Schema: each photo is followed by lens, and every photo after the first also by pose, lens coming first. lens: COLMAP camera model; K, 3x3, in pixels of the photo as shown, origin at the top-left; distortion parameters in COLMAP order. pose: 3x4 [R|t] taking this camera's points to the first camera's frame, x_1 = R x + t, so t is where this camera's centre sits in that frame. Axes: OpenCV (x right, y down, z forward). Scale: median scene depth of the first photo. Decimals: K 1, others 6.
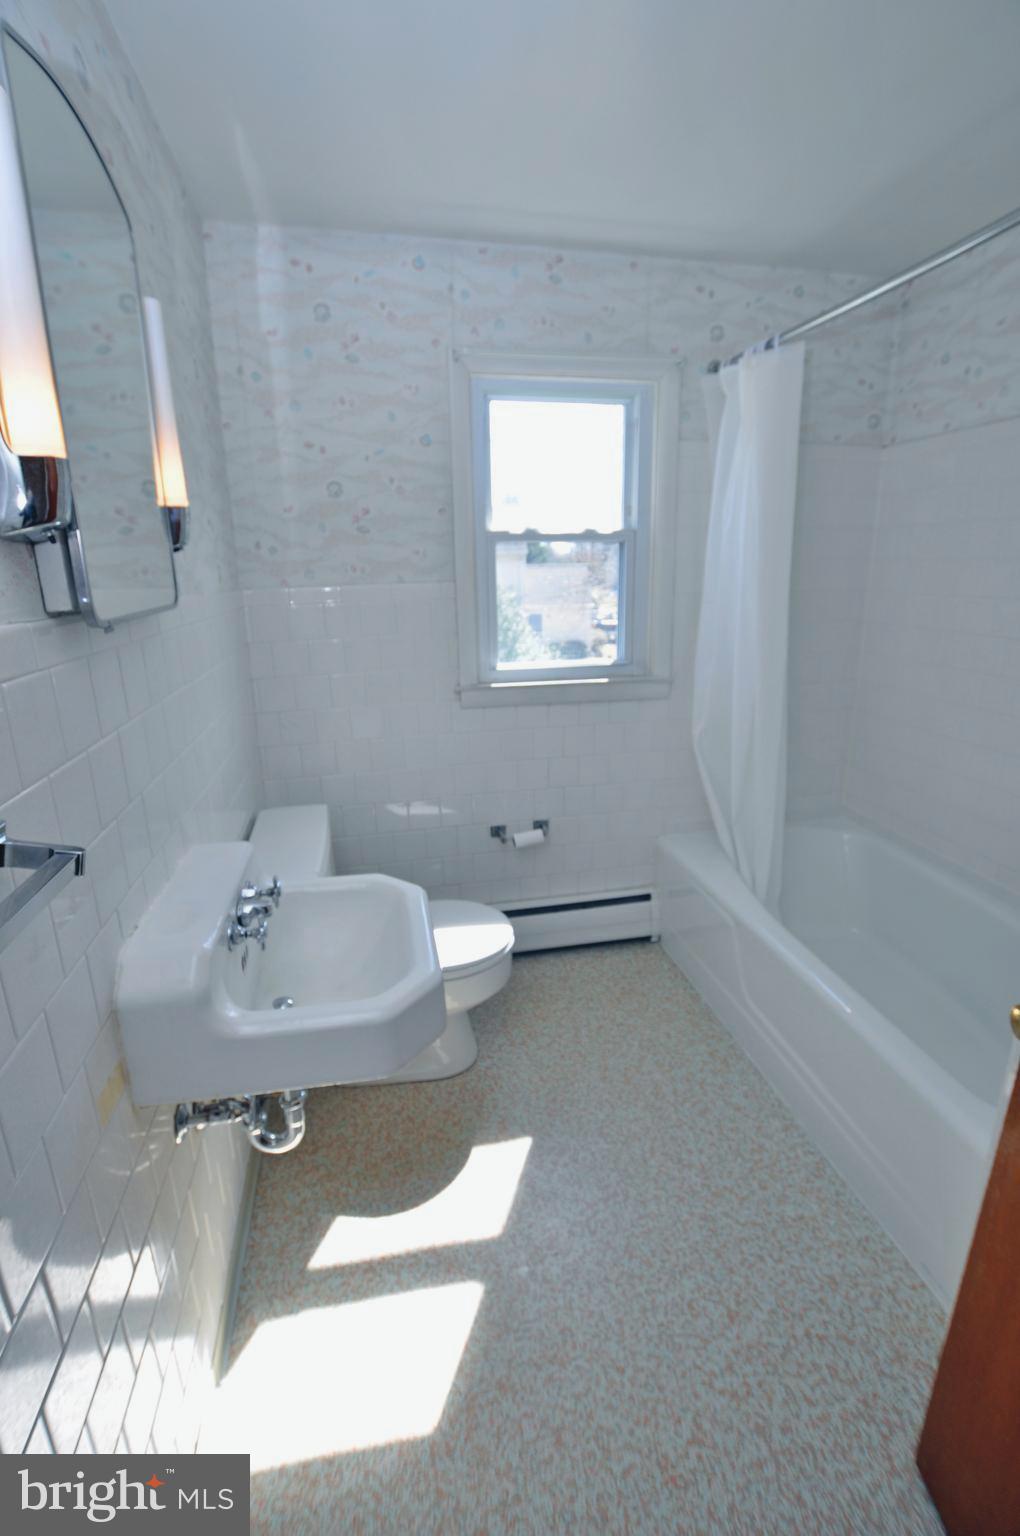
lens RADIAL K [[677.8, 0, 506.9], [0, 677.8, 772.3], [0, 0, 1]] dist [-0.039056, 0.007478]
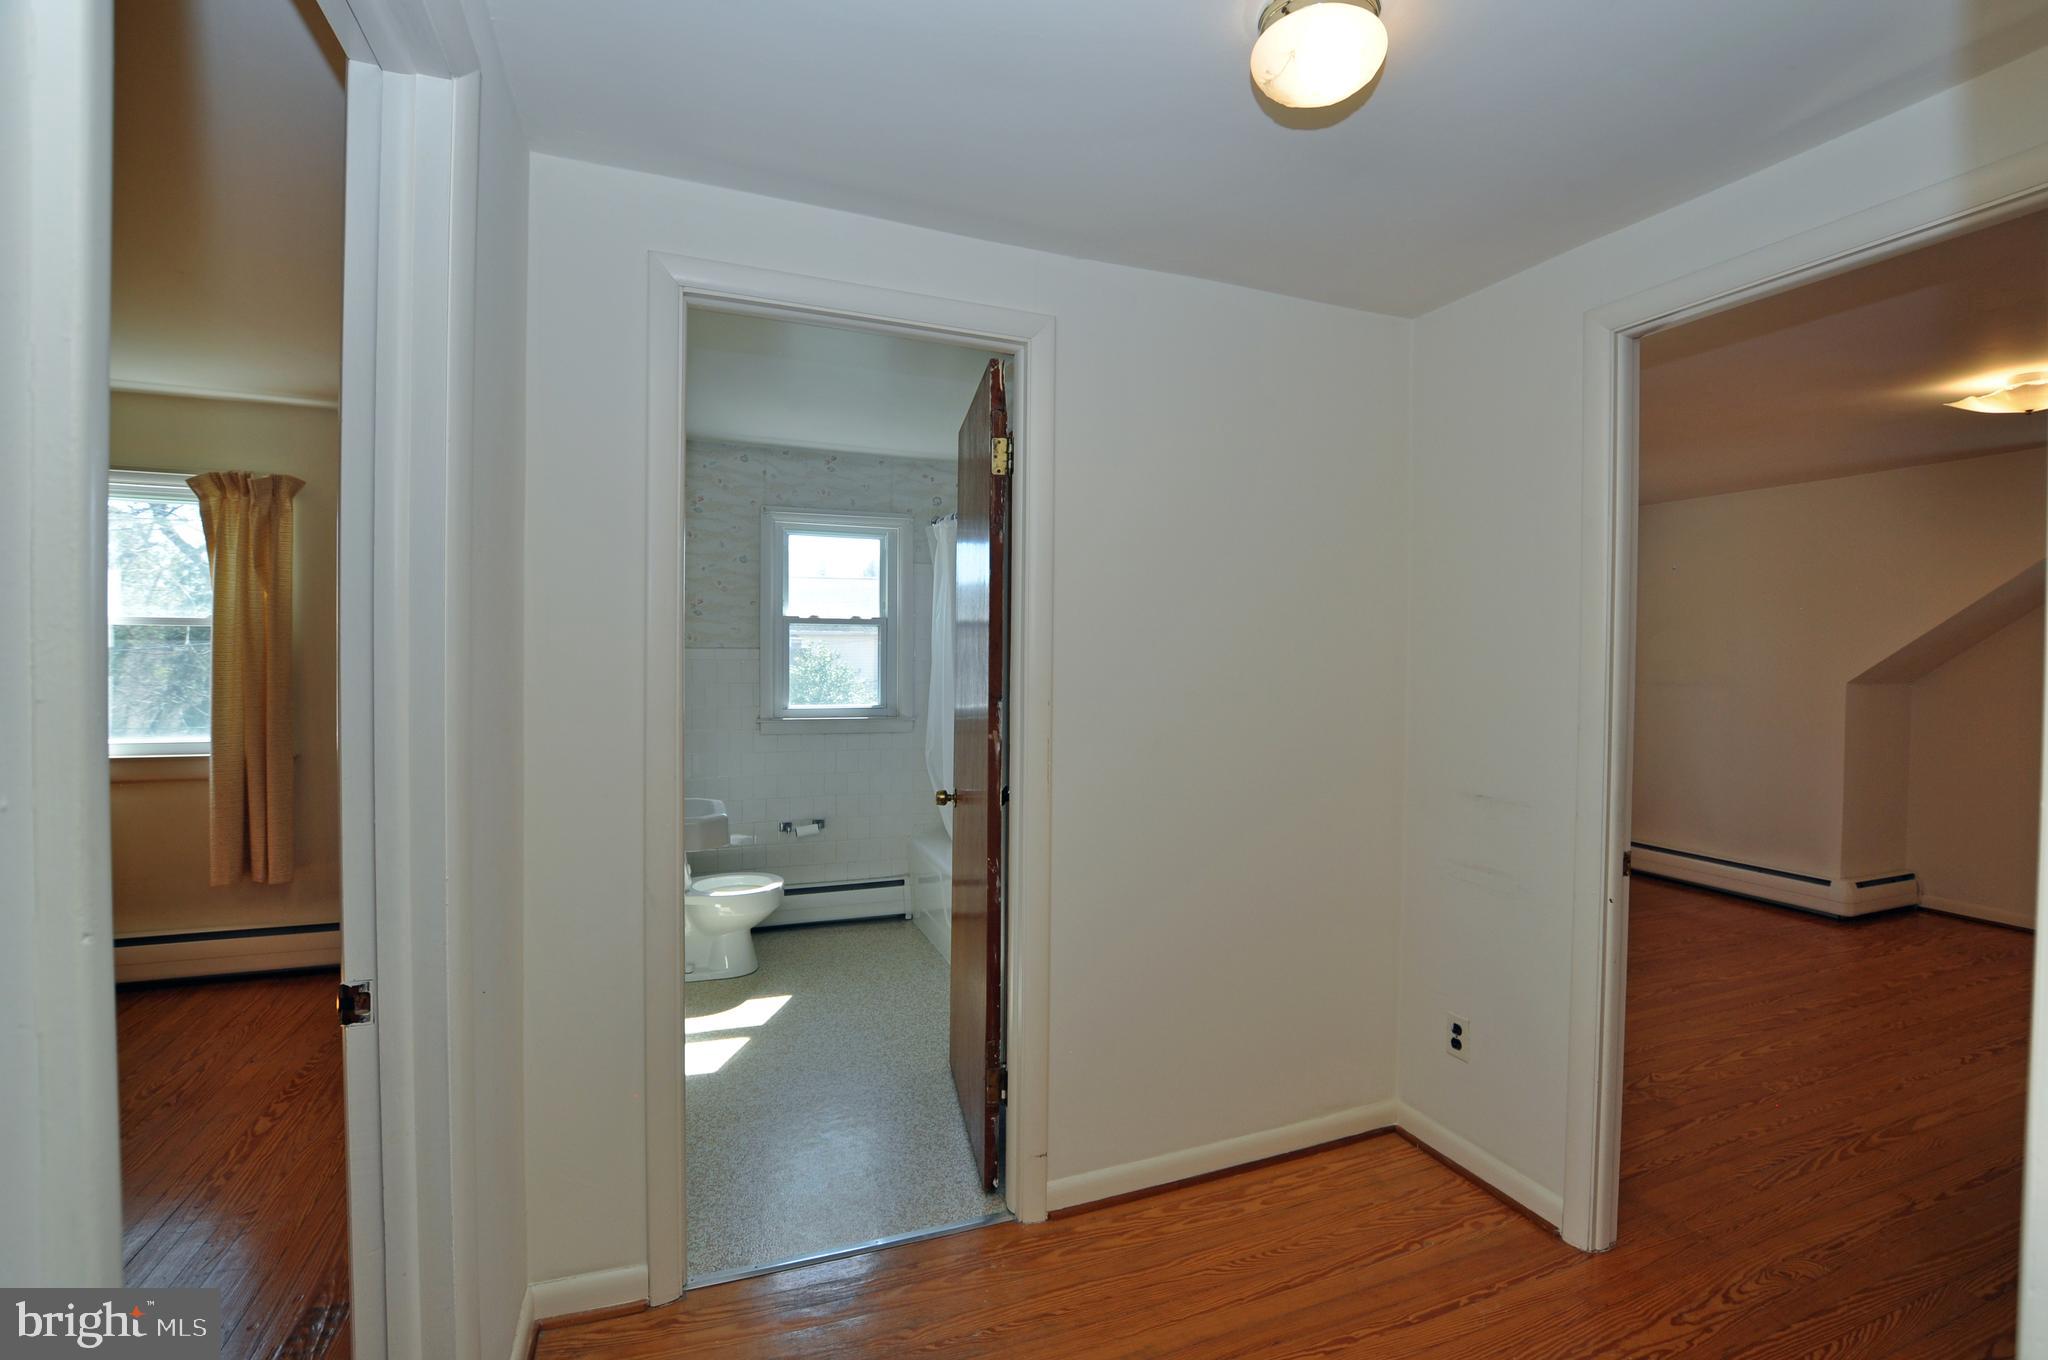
lens RADIAL K [[903.7, 0, 1034.9], [0, 903.7, 673.3], [0, 0, 1]] dist [-0.039056, 0.007478]
pose [[0.981592, 0.024429, 0.189419, 0.138267], [0.023381, 0.968956, -0.246125, 0.262503], [-0.189551, 0.246023, 0.950549, -0.943572]]
